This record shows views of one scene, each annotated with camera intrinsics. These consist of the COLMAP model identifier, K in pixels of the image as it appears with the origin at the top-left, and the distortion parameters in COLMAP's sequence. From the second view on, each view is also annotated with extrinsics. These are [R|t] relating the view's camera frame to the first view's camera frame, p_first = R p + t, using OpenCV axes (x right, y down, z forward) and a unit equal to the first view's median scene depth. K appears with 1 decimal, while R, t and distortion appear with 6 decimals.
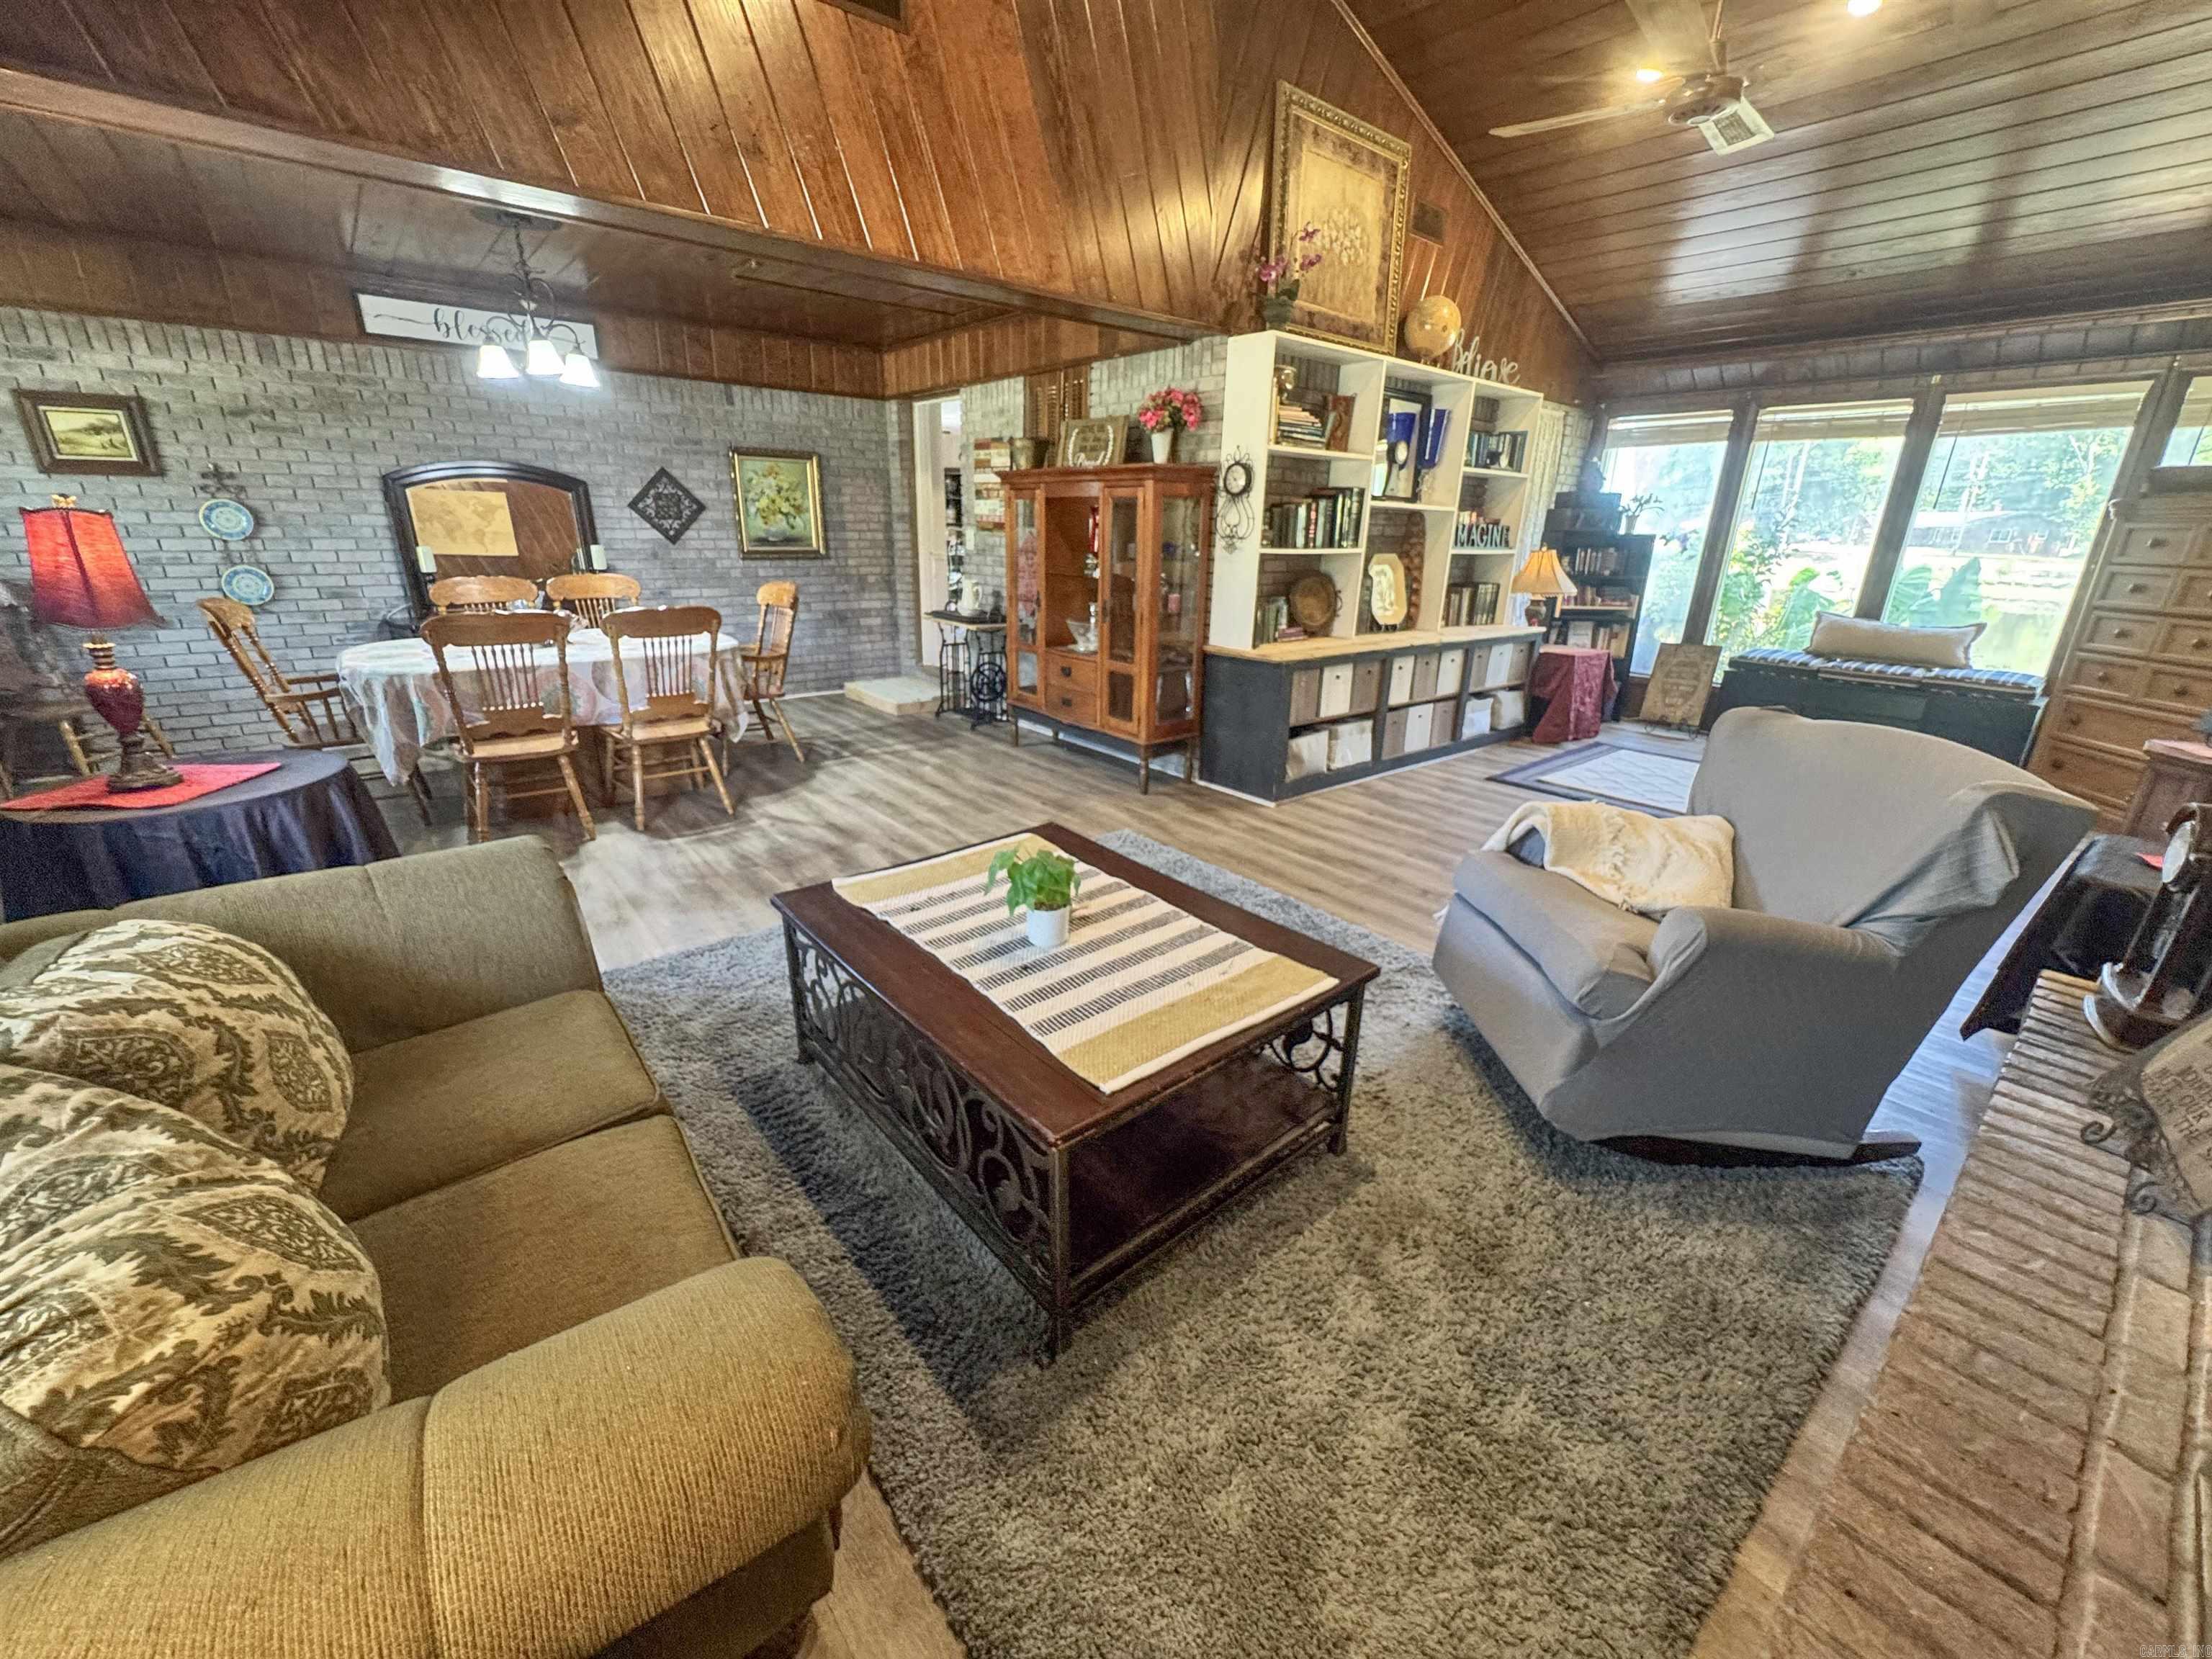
lens RADIAL K [[877.5, 0, 1106.0], [0, 877.5, 829.5], [0, 0, 1]] dist [-0.007467, 0.000196]
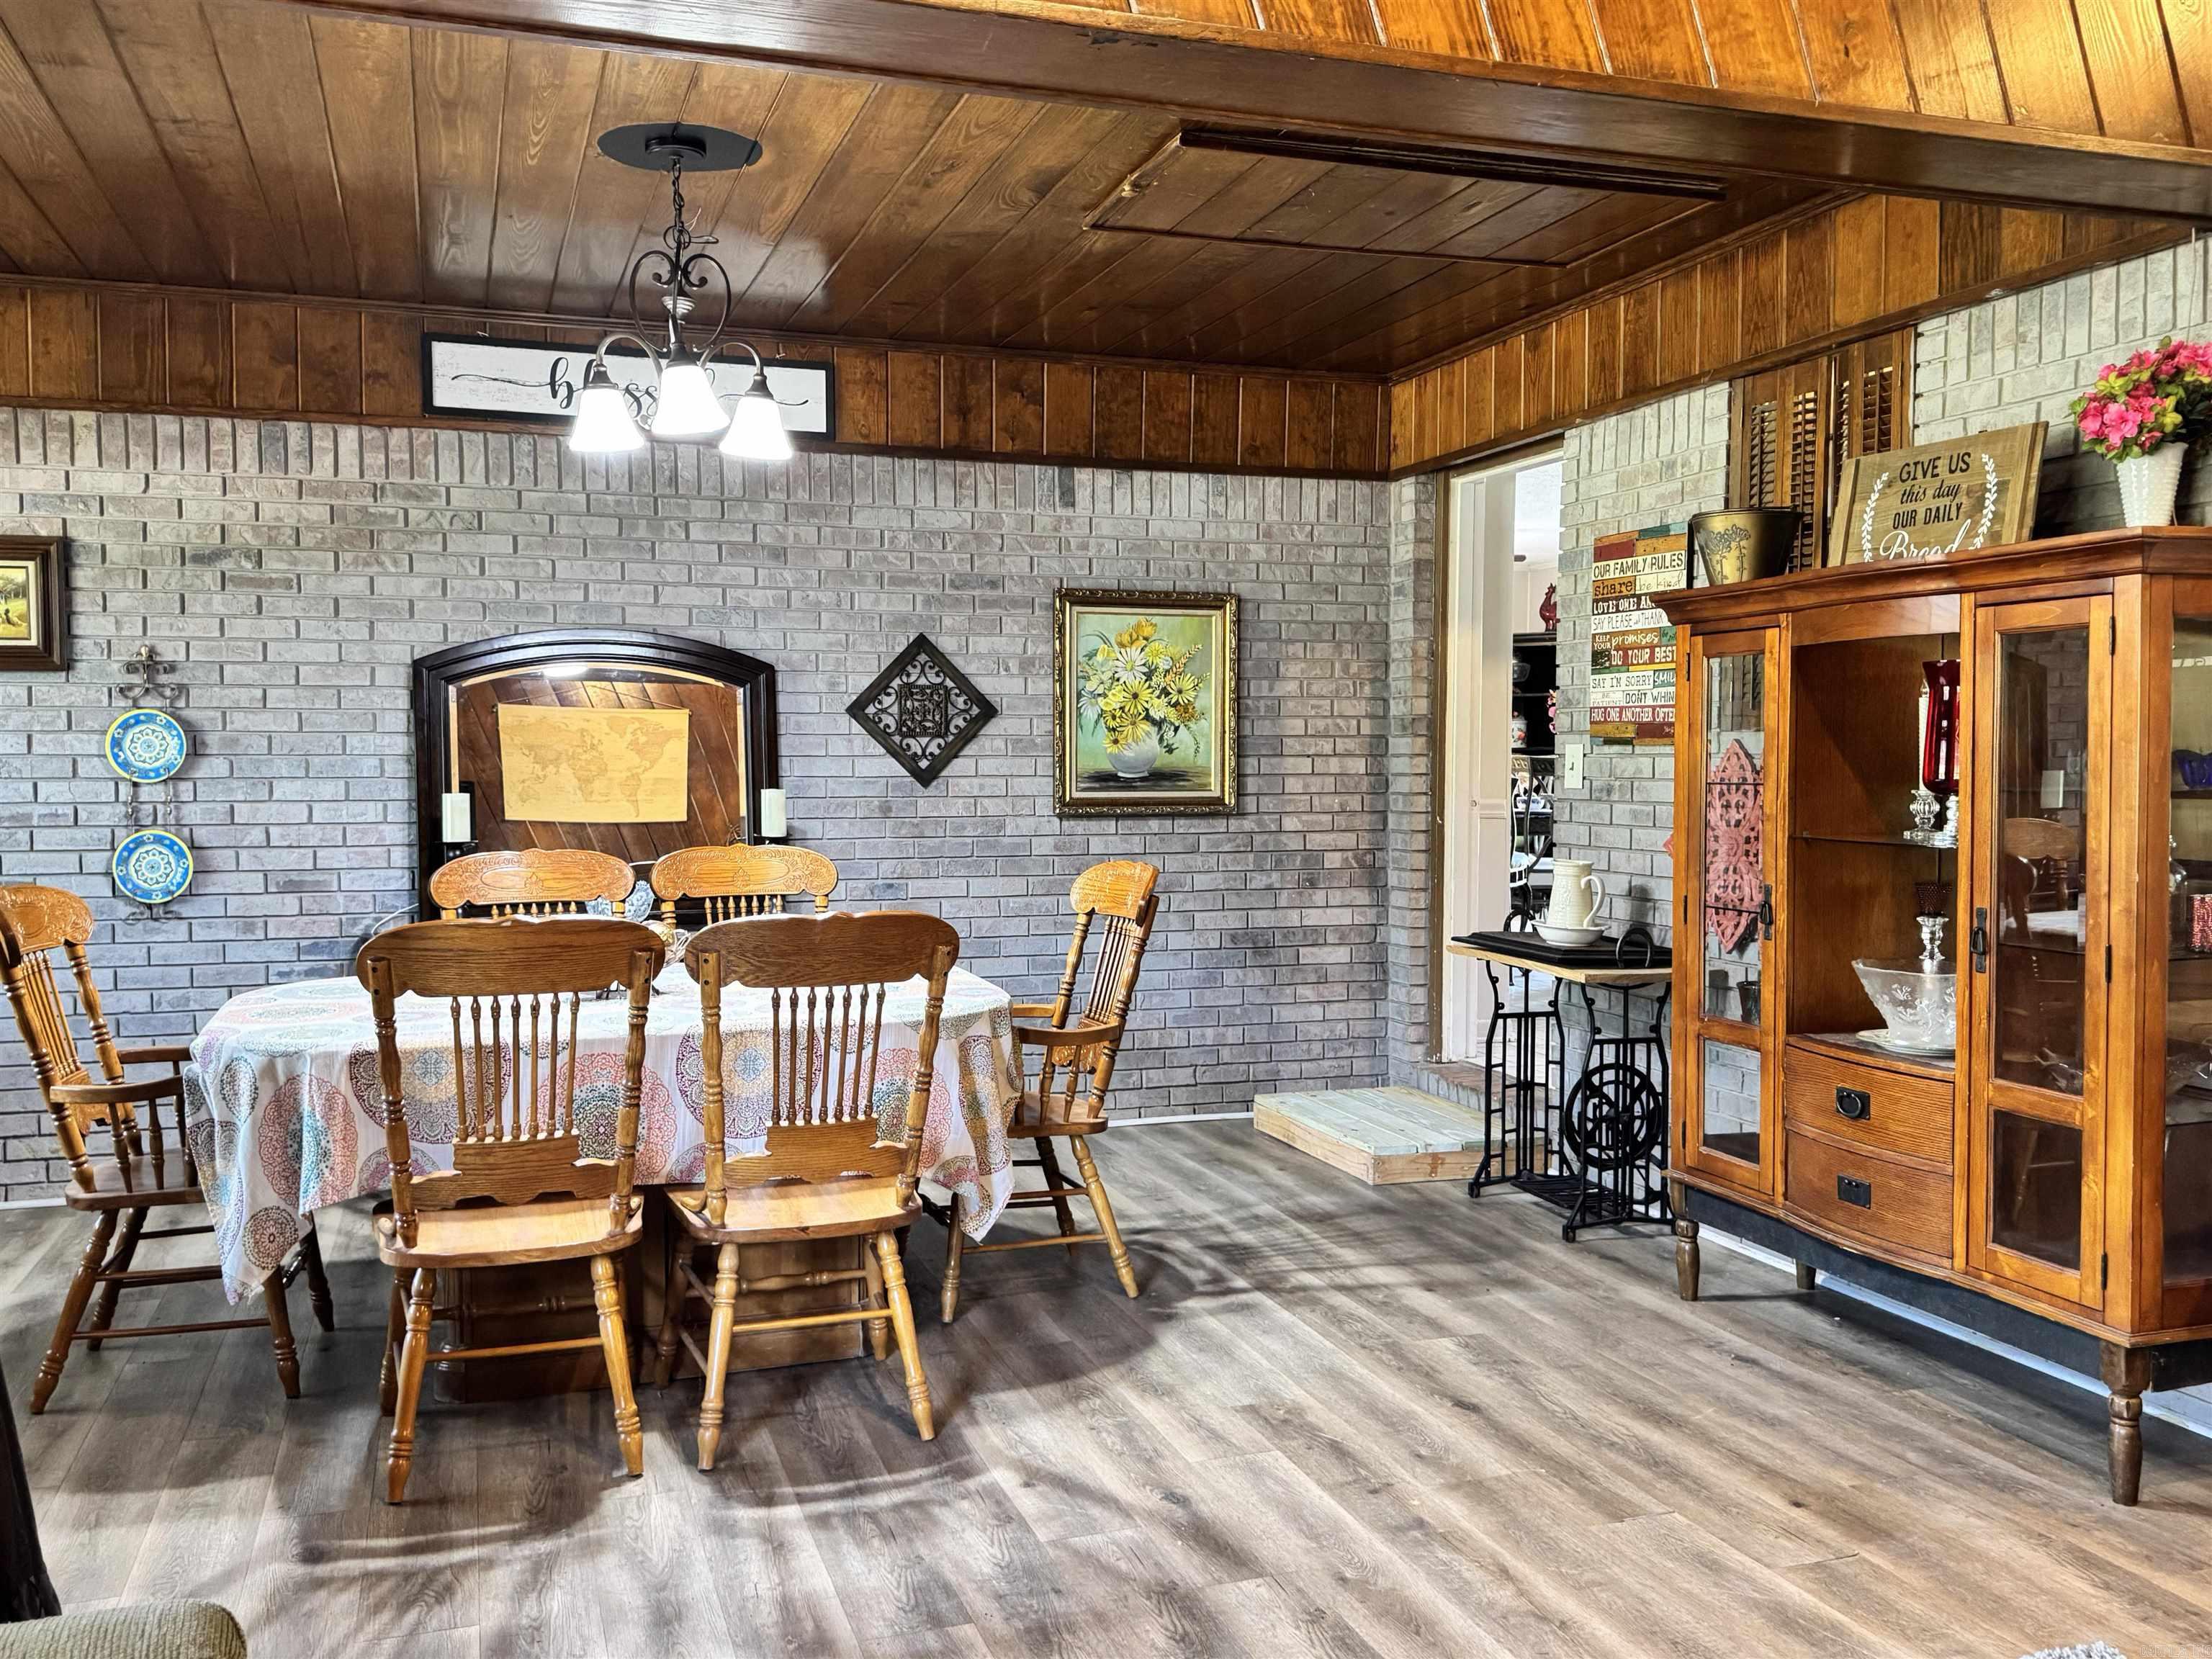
lens RADIAL K [[1918.5, 0, 1106.0], [0, 1918.5, 829.5], [0, 0, 1]] dist [0.135195, -0.261507]
pose [[0.931880, -0.007085, -0.362698, -0.038059], [-0.100265, 0.955832, -0.276282, -0.036605], [0.348636, 0.293828, 0.890010, 0.154118]]
